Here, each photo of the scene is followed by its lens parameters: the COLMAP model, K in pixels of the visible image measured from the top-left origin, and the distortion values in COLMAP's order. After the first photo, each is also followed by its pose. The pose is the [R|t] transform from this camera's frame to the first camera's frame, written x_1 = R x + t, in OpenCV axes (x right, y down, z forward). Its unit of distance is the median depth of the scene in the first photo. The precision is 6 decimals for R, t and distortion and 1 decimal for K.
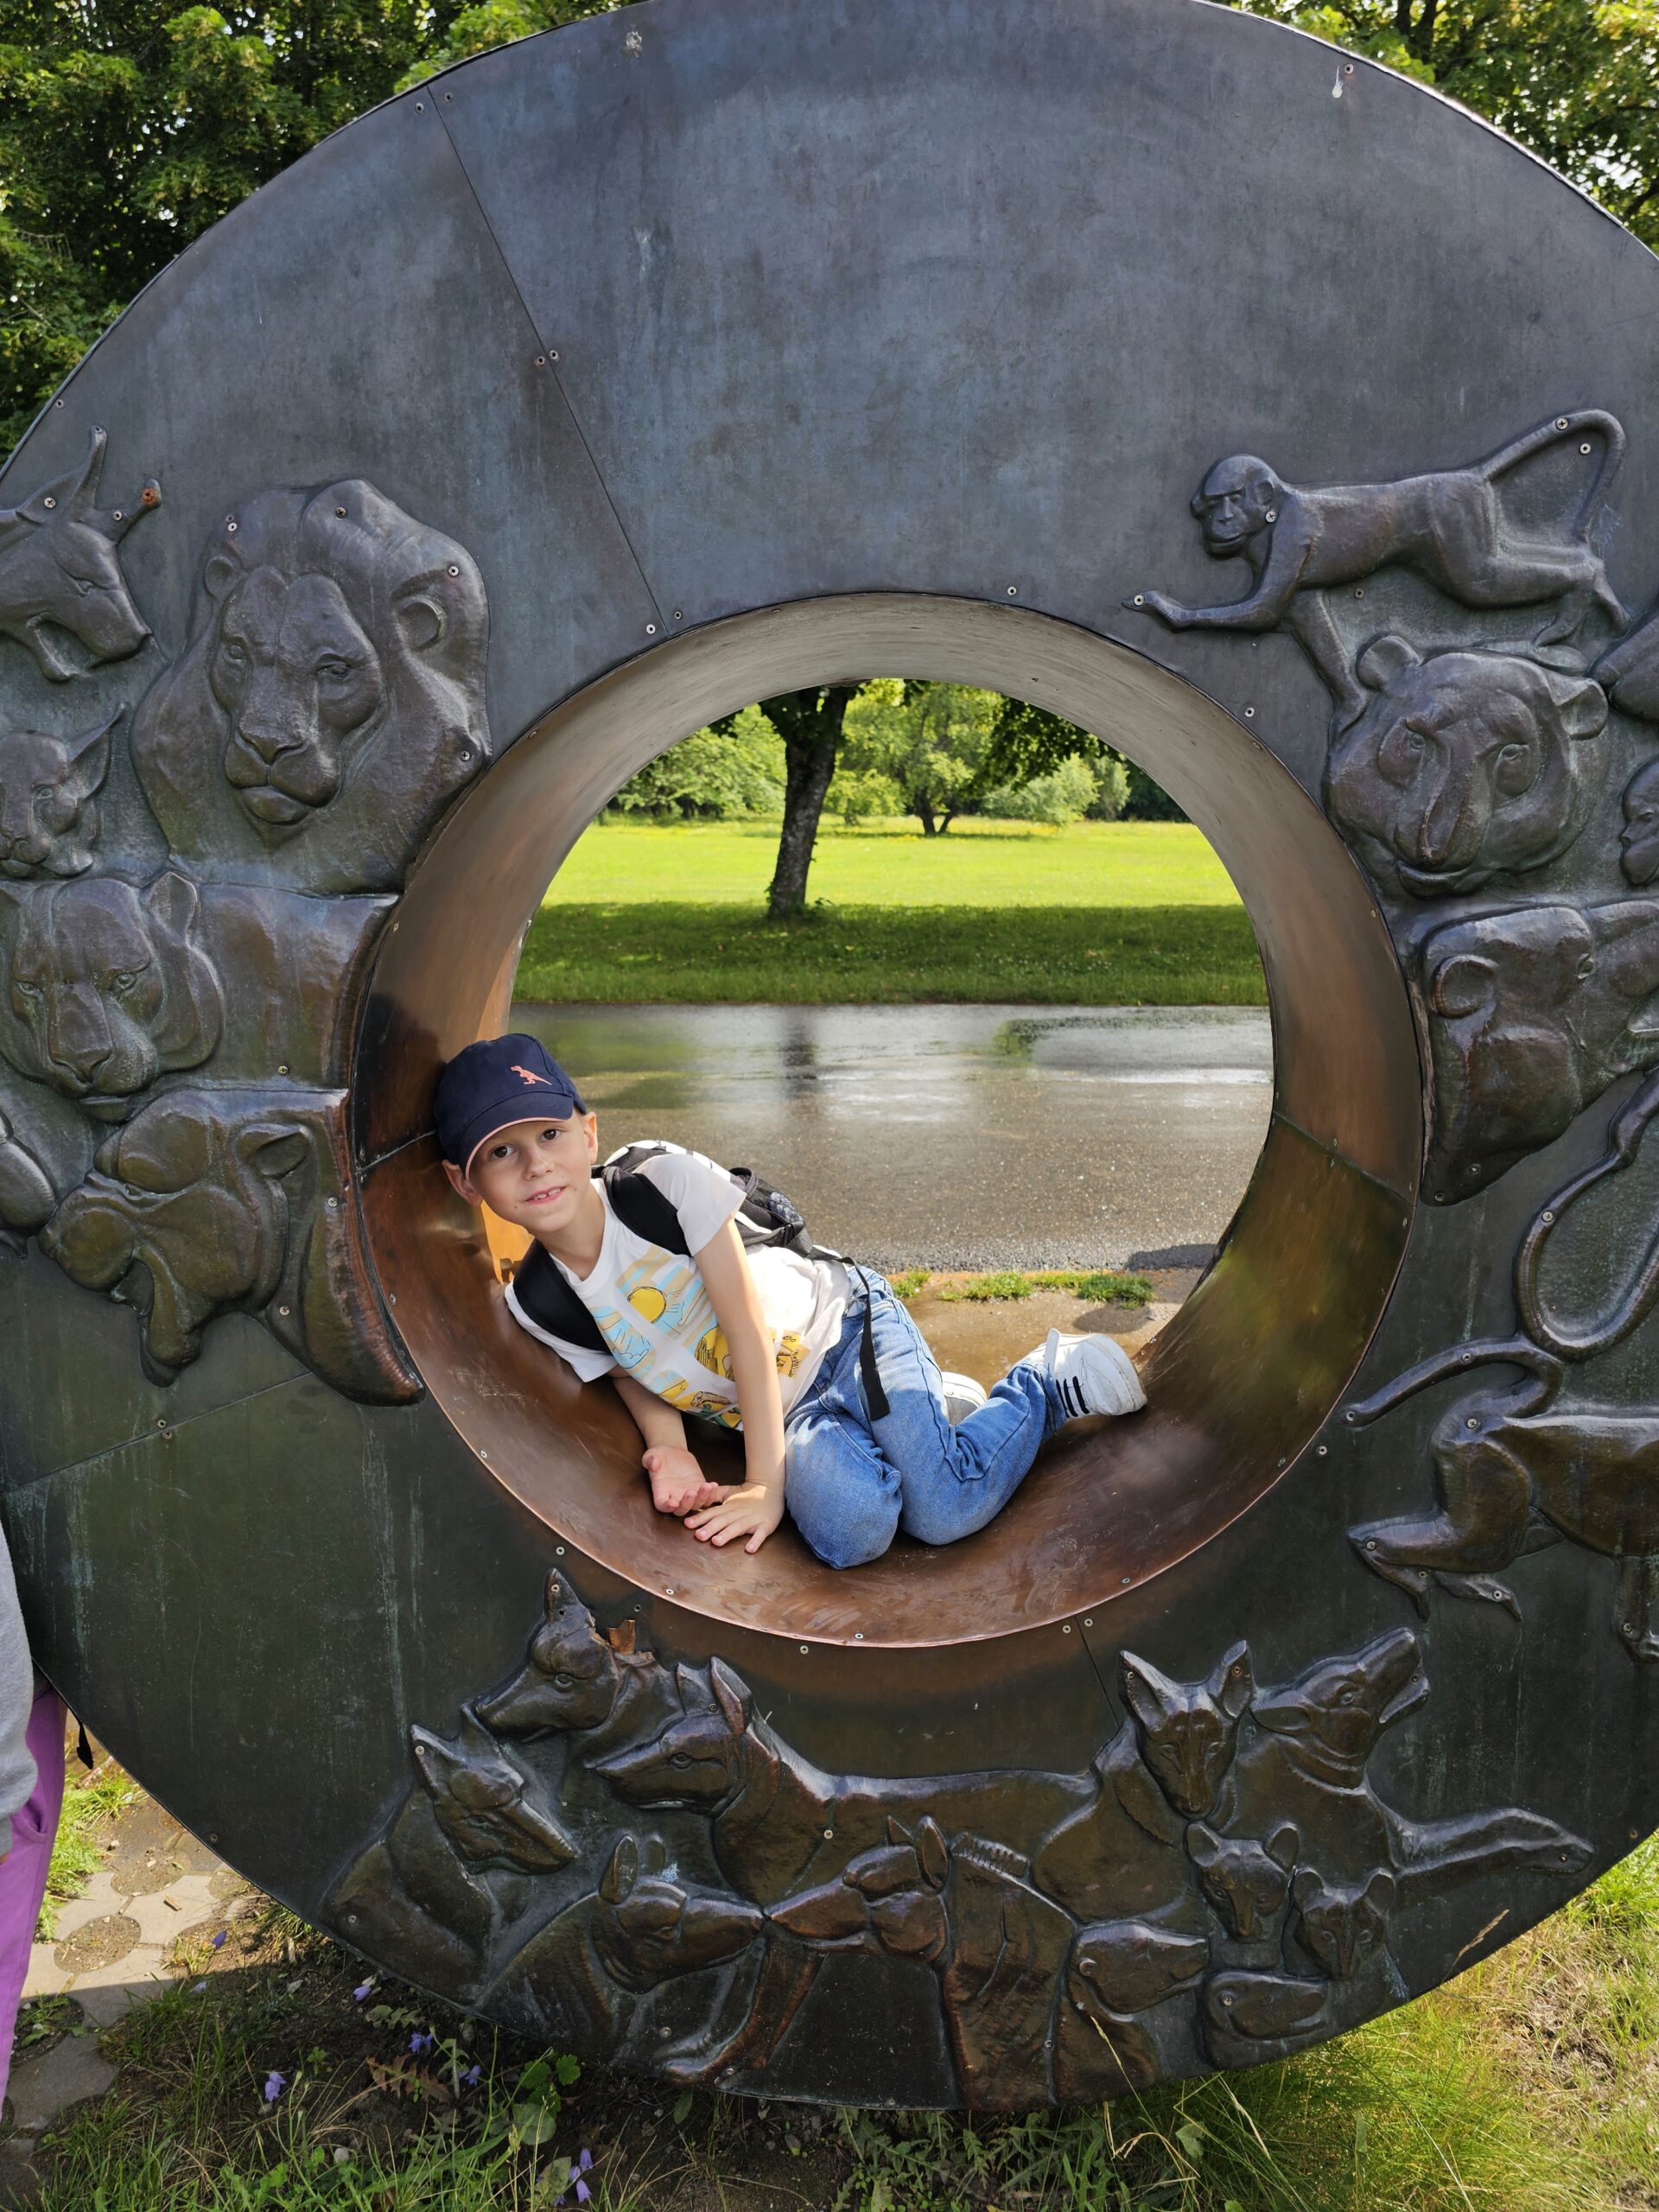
lens RADIAL K [[1441.1, 0, 811.7], [0, 1441.1, 1091.9], [0, 0, 1]] dist [0.044570, -0.037081]
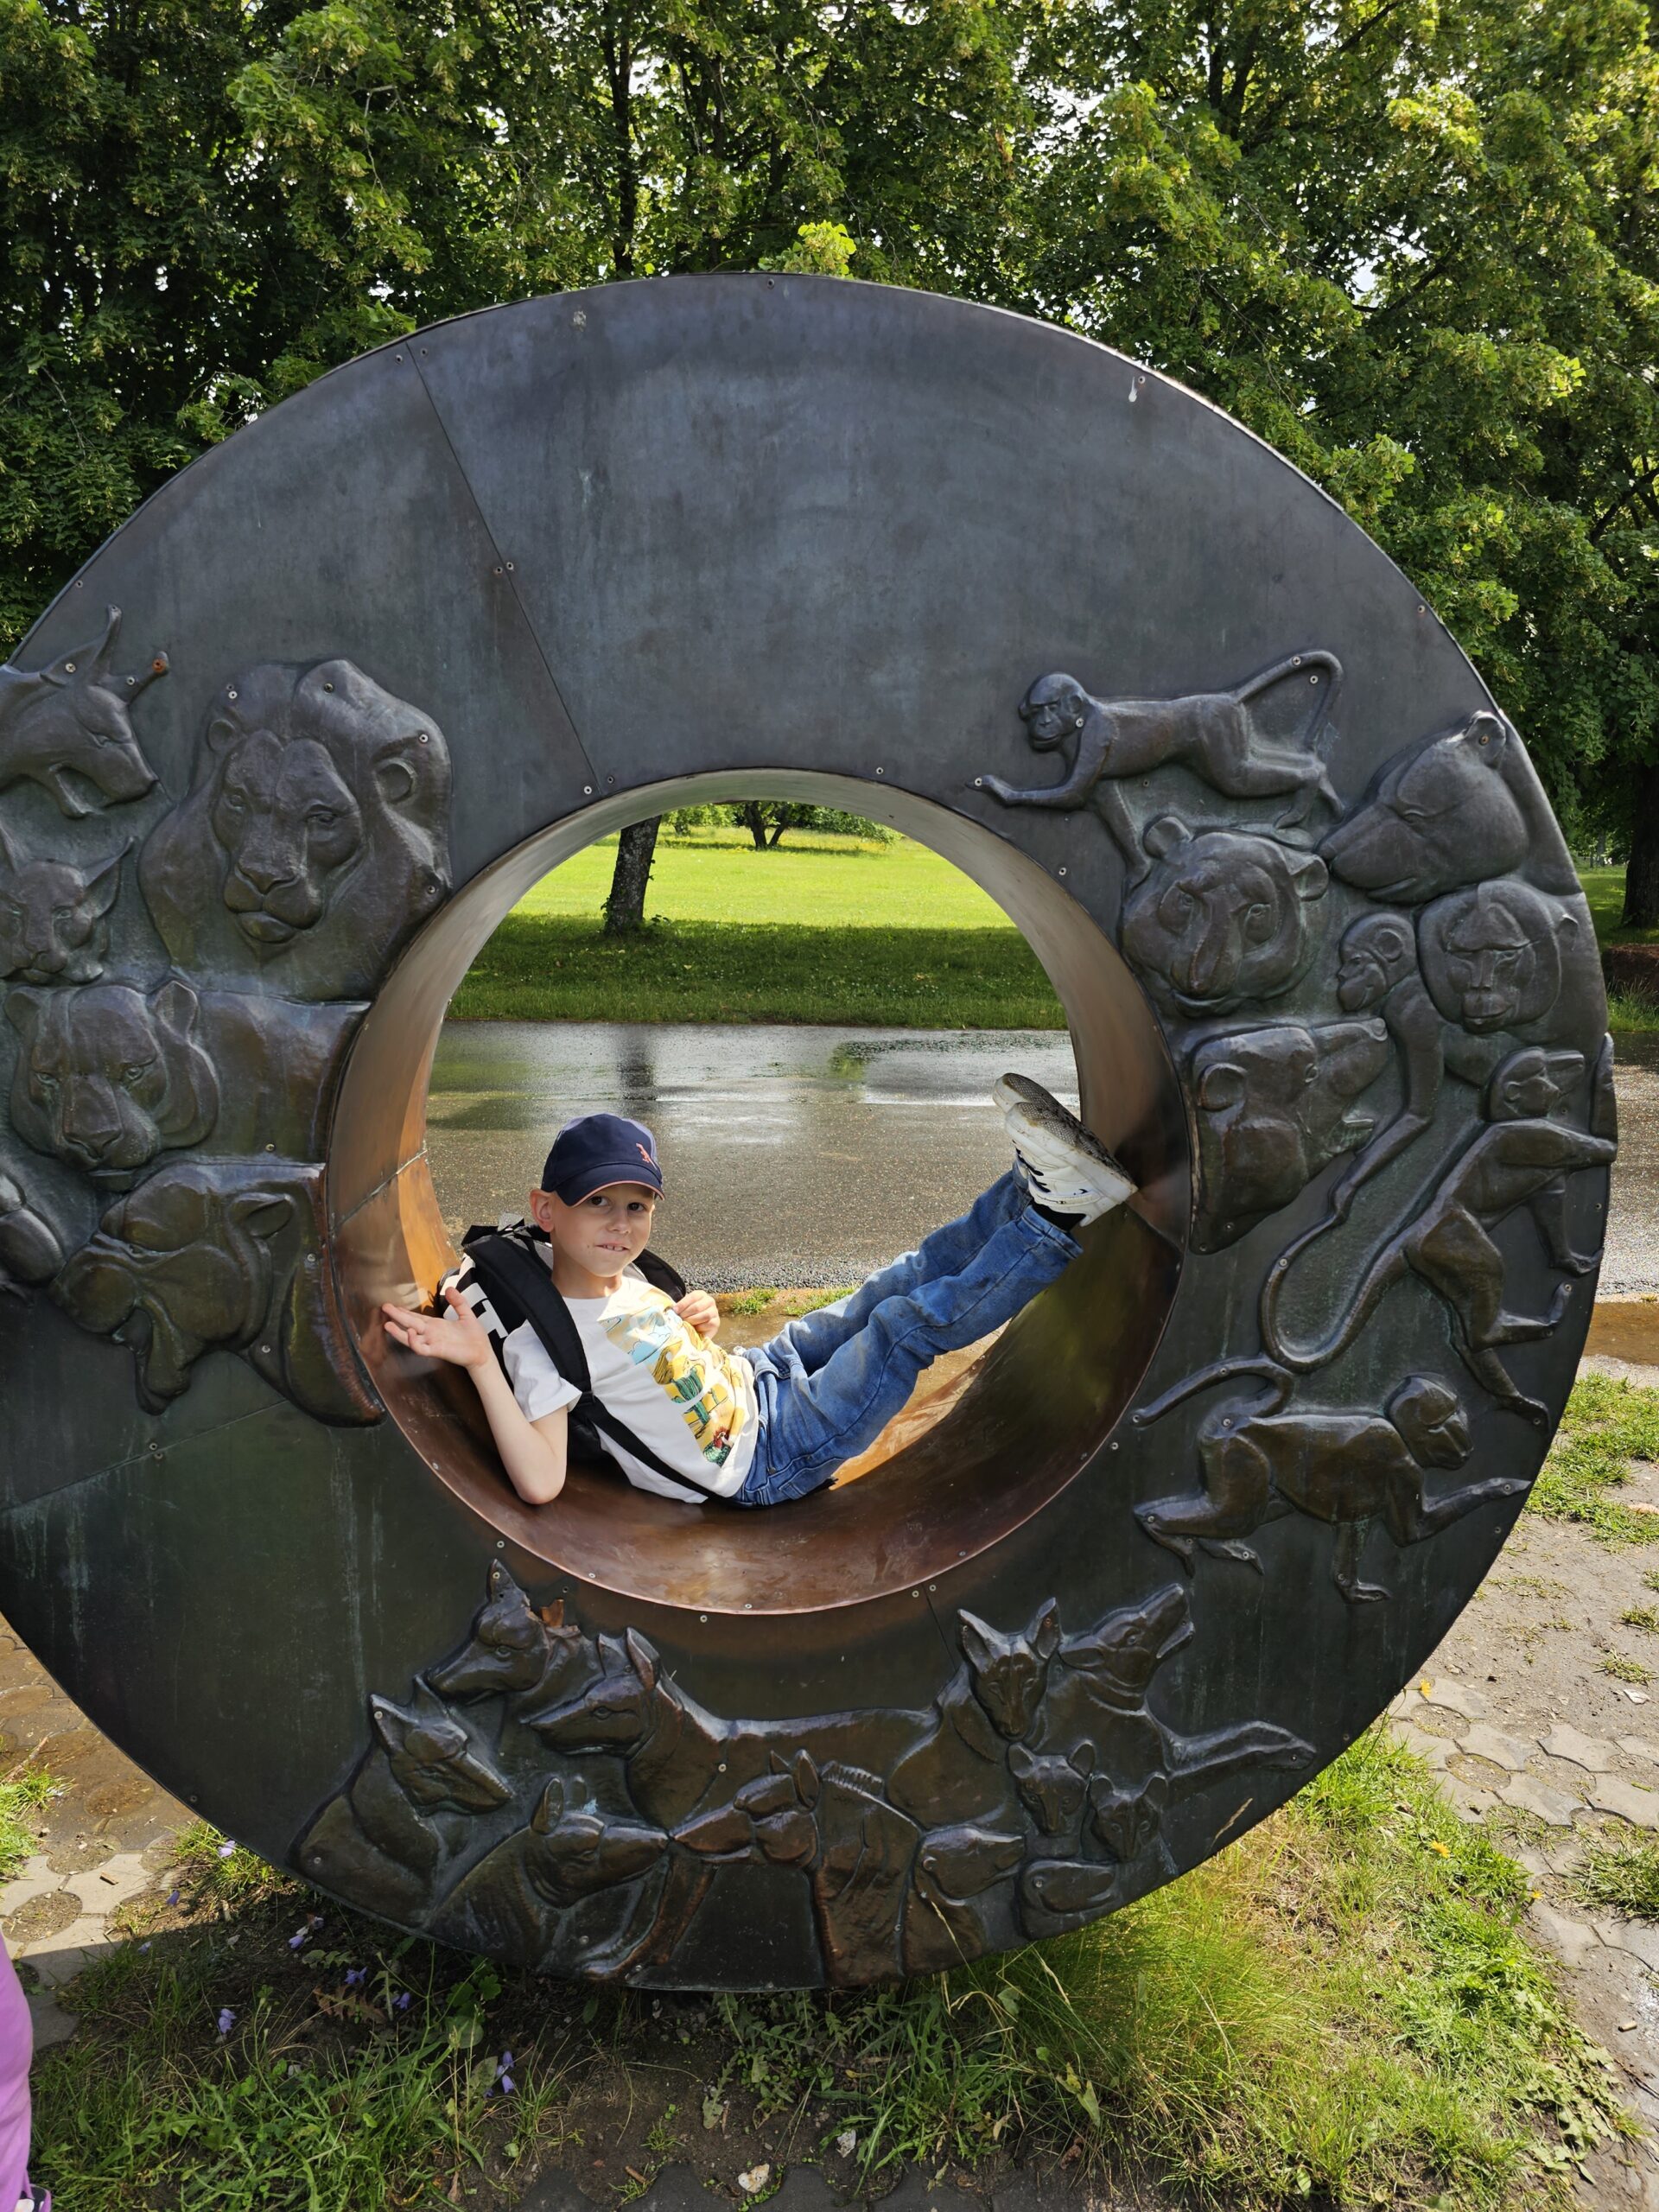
lens RADIAL K [[1441.1, 0, 797.9], [0, 1441.1, 1120.9], [0, 0, 1]] dist [0.044570, -0.037081]
pose [[0.993990, 0.002879, 0.109437, -0.060875], [-0.004458, 0.999890, 0.014181, -0.052279], [-0.109384, -0.014583, 0.993893, -0.214901]]
